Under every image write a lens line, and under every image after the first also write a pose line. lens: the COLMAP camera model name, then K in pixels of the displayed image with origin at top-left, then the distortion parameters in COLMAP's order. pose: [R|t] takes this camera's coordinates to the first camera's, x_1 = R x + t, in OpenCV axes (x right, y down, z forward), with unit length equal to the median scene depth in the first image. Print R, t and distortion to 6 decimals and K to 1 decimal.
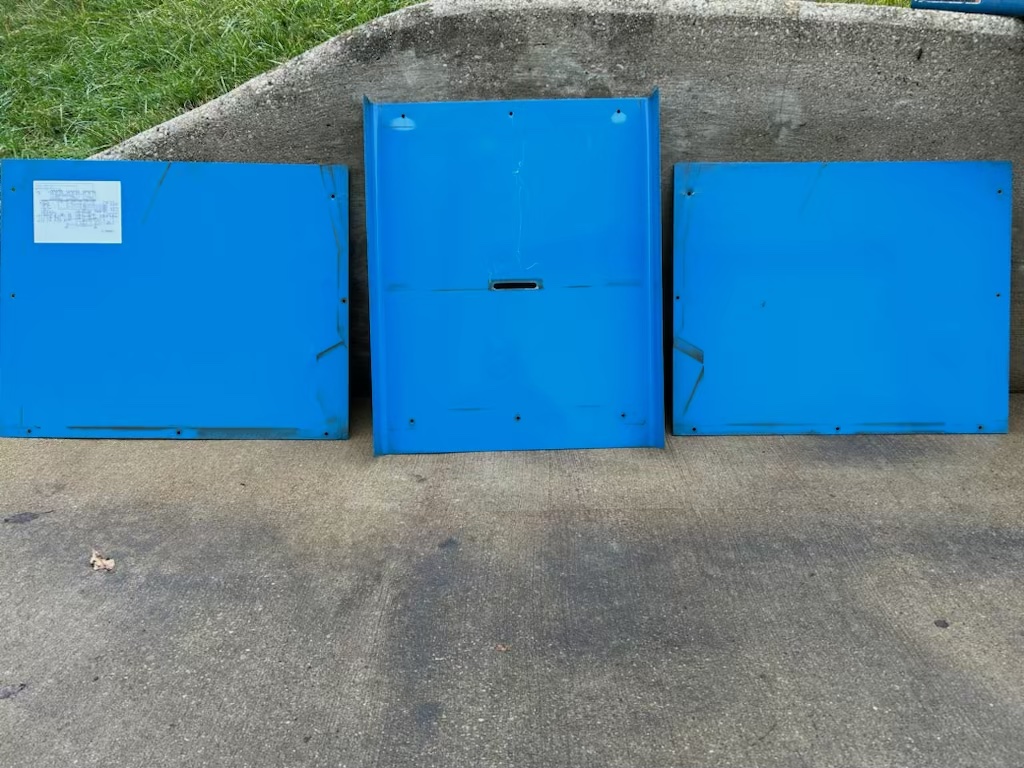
lens RADIAL K [[757.9, 0, 515.2], [0, 757.9, 383.4], [0, 0, 1]] dist [0.059347, -0.059011]
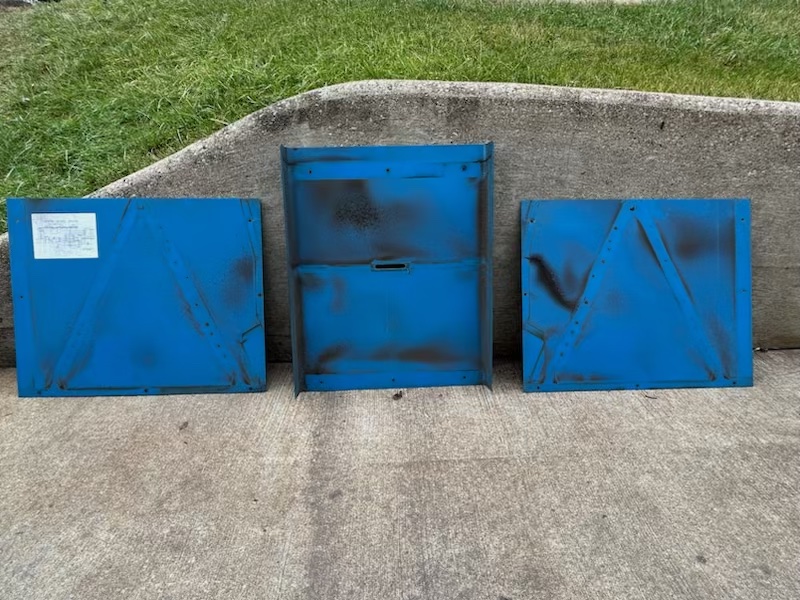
lens RADIAL K [[487.2, 0, 398.0], [0, 487.2, 300.2], [0, 0, 1]] dist [-0.003654, 0.002895]
pose [[0.999445, -0.015130, 0.029690, 0.000874], [0.015278, 0.999872, -0.004749, -0.105678], [-0.029614, 0.005200, 0.999548, 0.109056]]
